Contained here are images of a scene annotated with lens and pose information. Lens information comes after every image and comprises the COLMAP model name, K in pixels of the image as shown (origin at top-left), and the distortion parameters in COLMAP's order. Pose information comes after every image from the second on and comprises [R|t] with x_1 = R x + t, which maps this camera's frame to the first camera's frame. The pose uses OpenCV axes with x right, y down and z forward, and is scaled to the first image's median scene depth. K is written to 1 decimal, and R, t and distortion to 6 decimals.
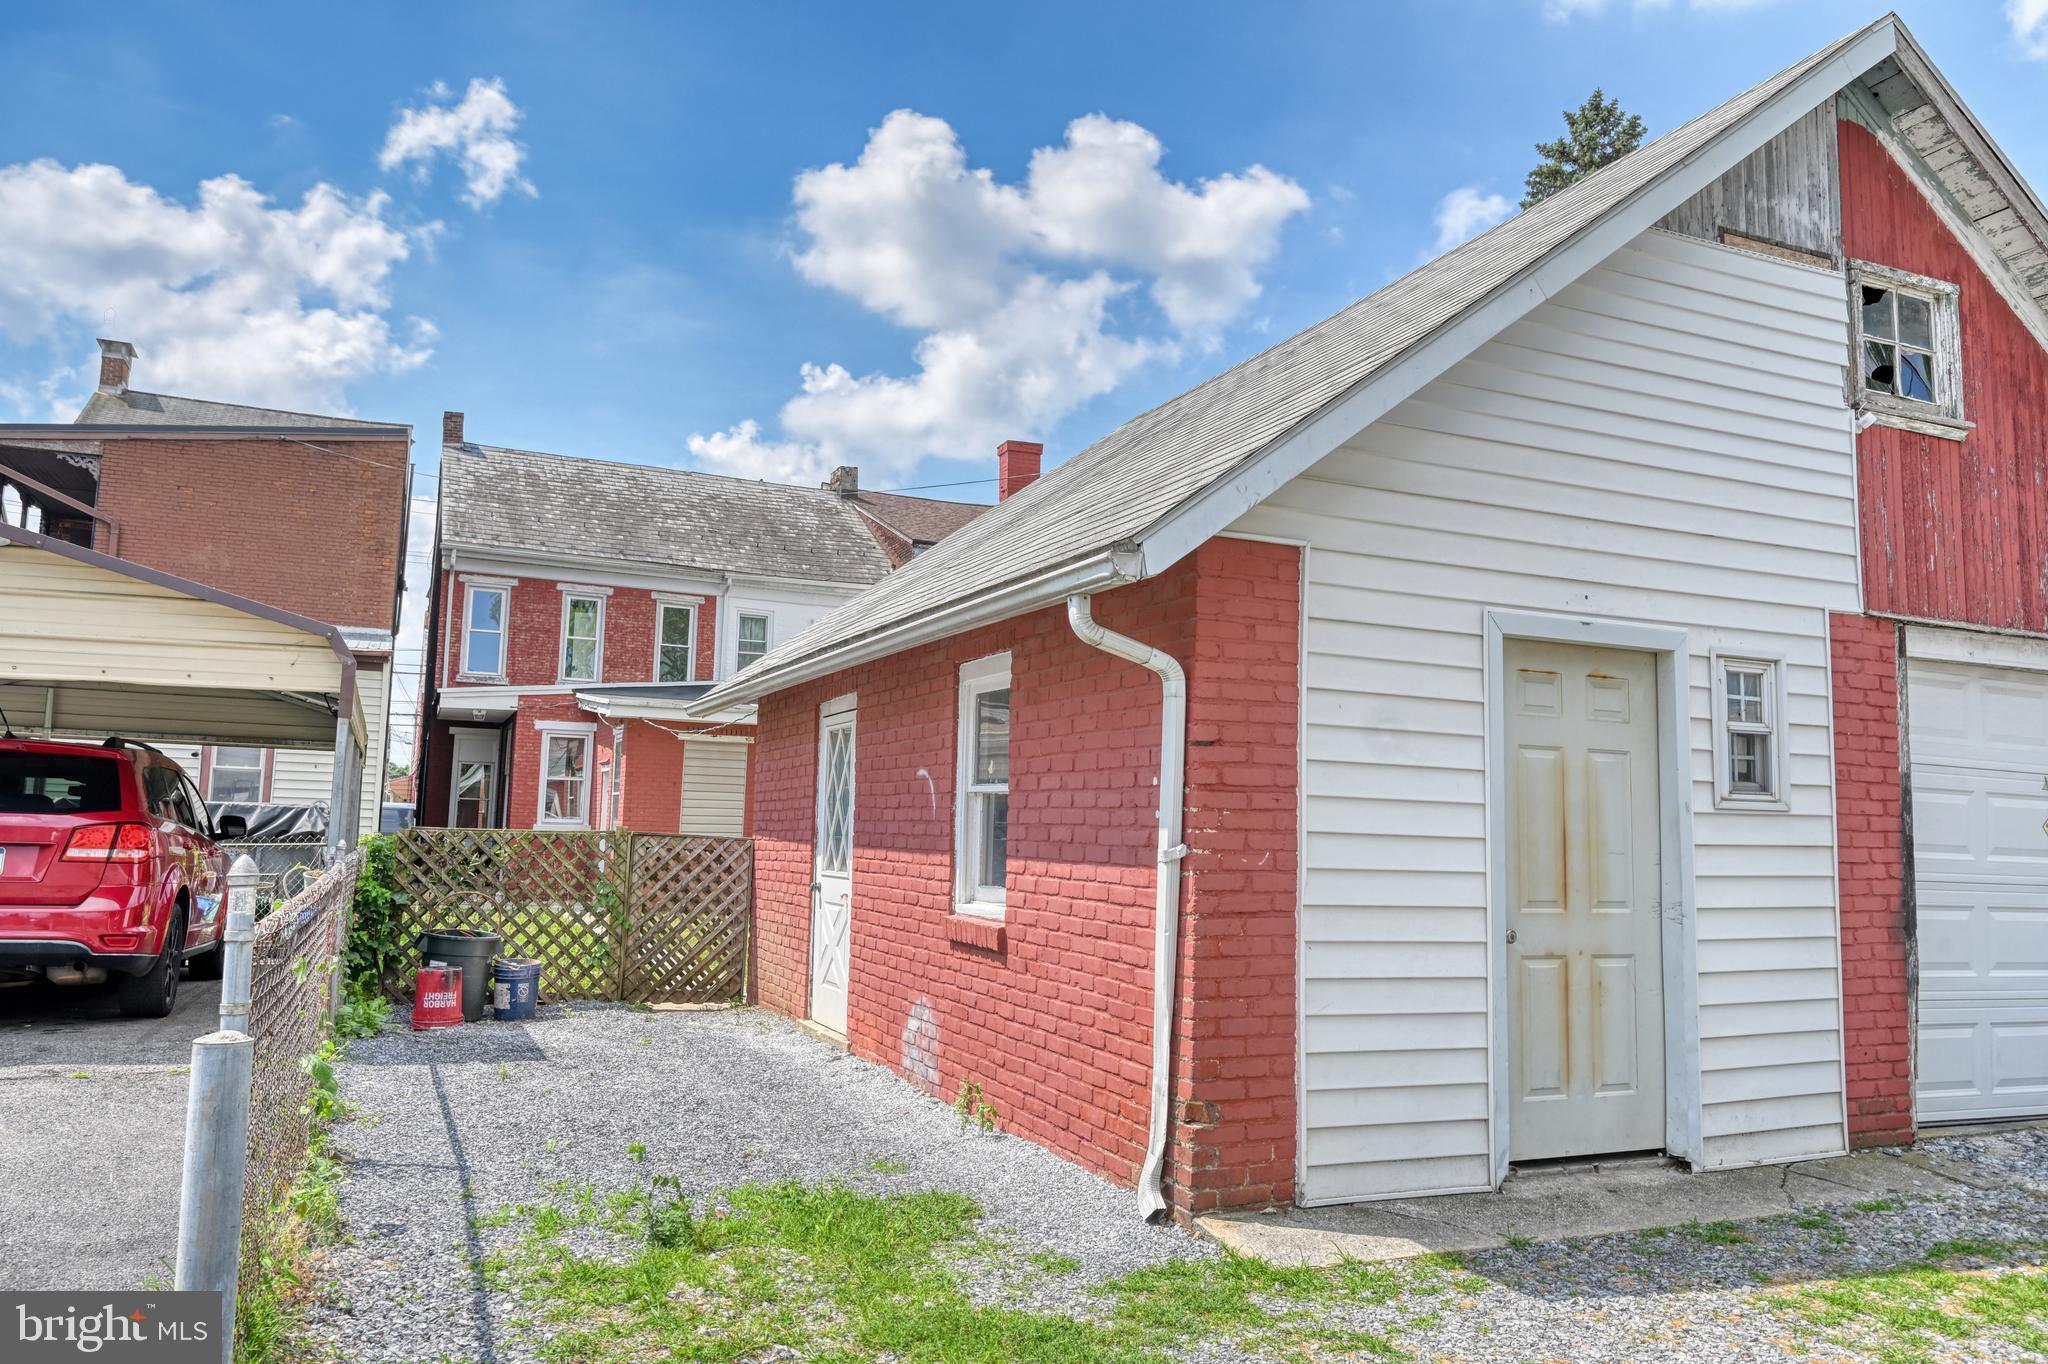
lens RADIAL K [[1444.3, 0, 1024.4], [0, 1444.3, 686.4], [0, 0, 1]] dist [-0.000378, -0.000563]
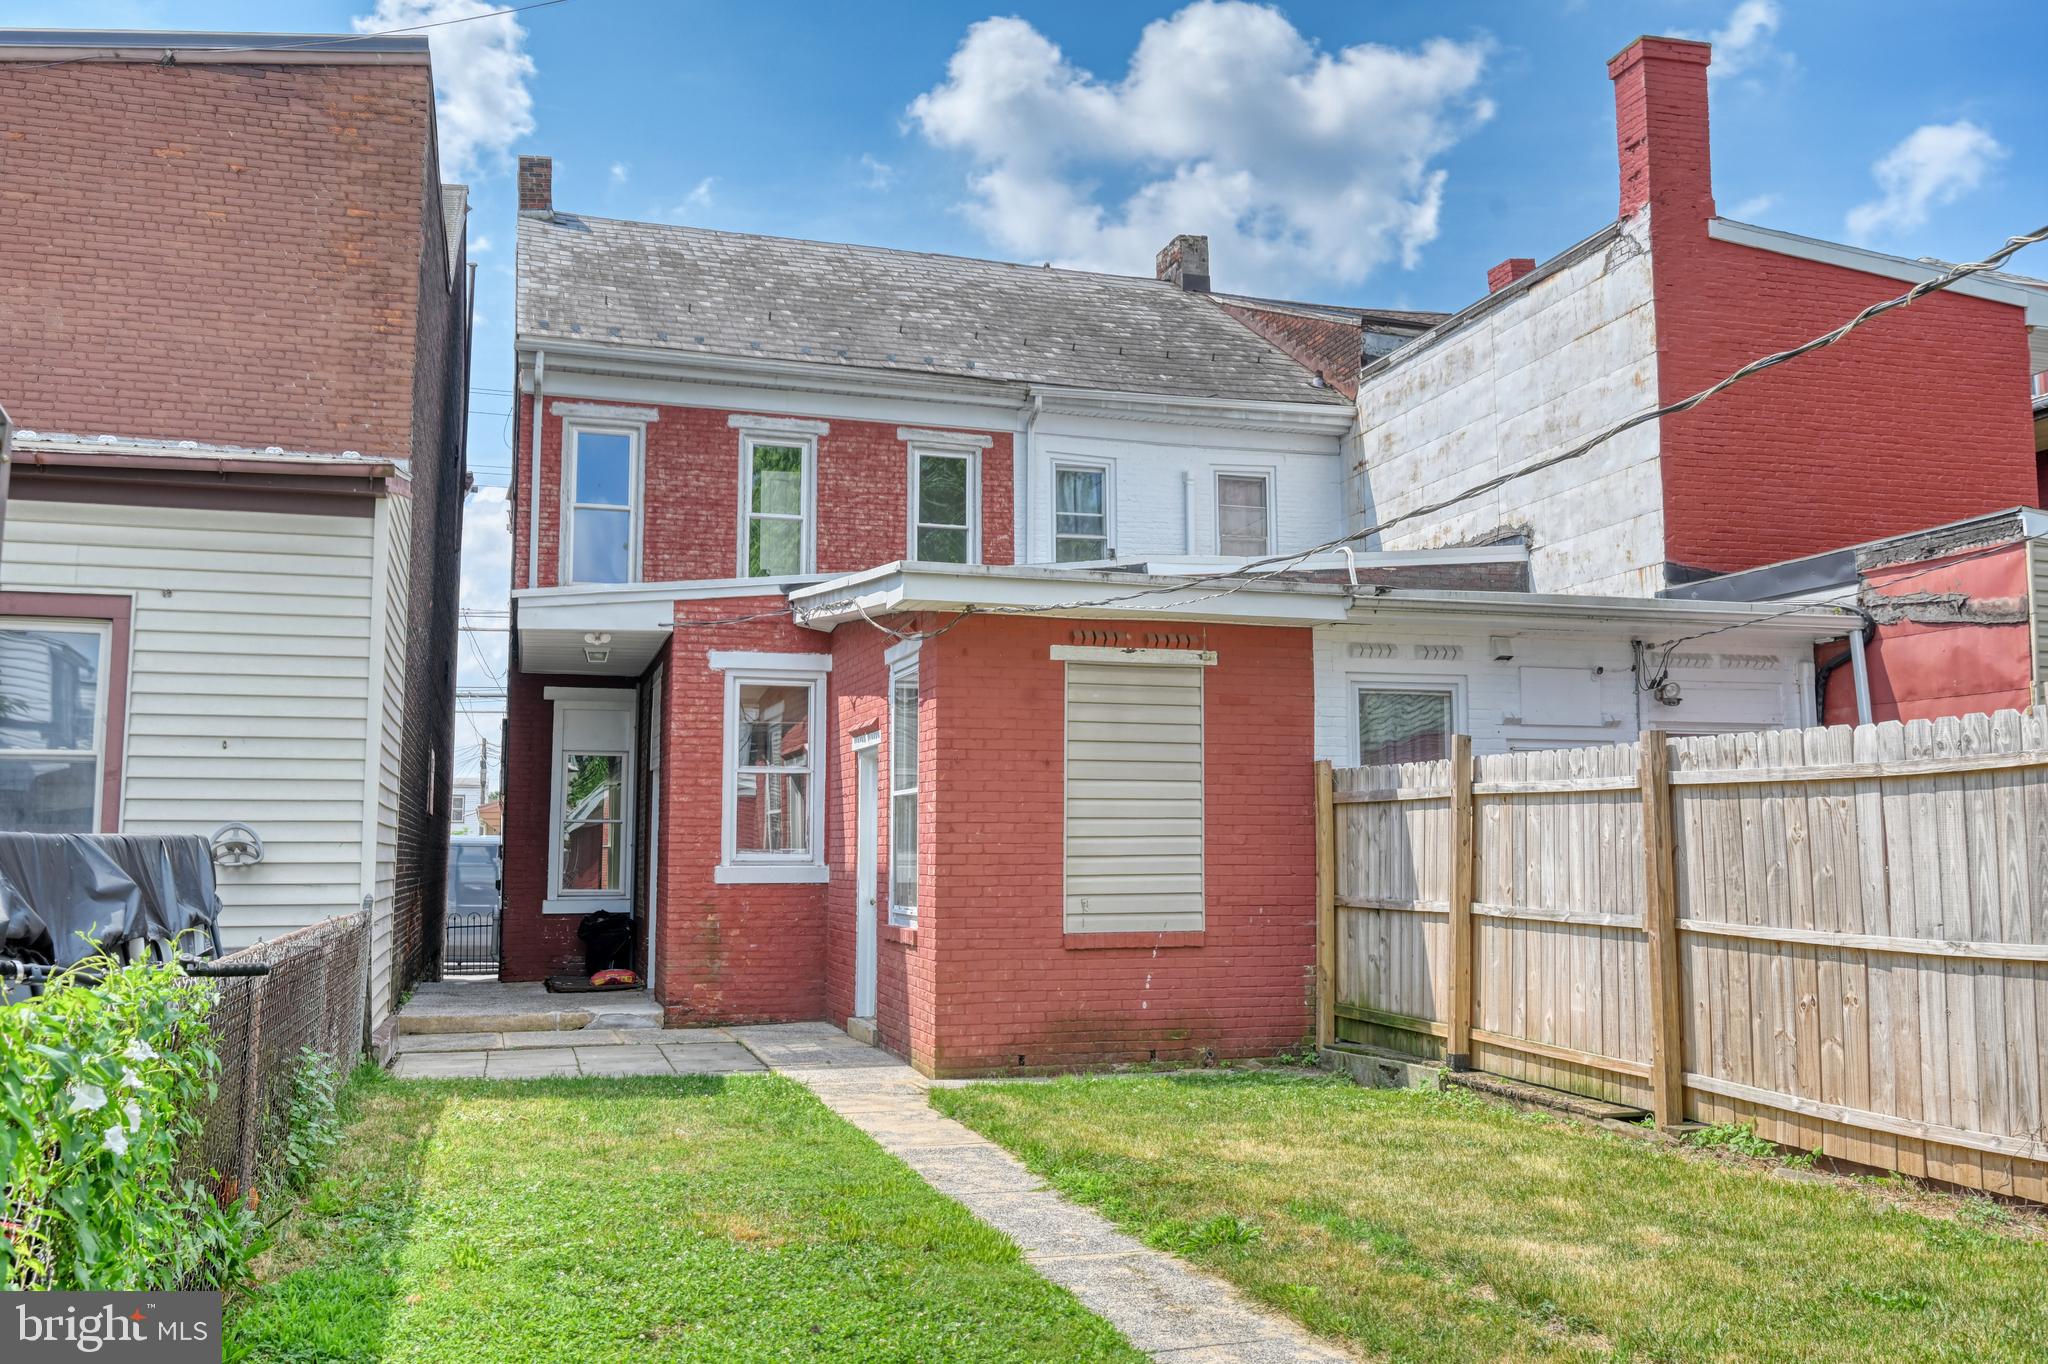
lens RADIAL K [[1736.4, 0, 1024.4], [0, 1736.4, 679.1], [0, 0, 1]] dist [0.002786, 0.004135]
pose [[0.992287, -0.038970, -0.117678, -0.140362], [0.038718, 0.999240, -0.004432, 0.033238], [0.117761, -0.000159, 0.993042, 0.367549]]
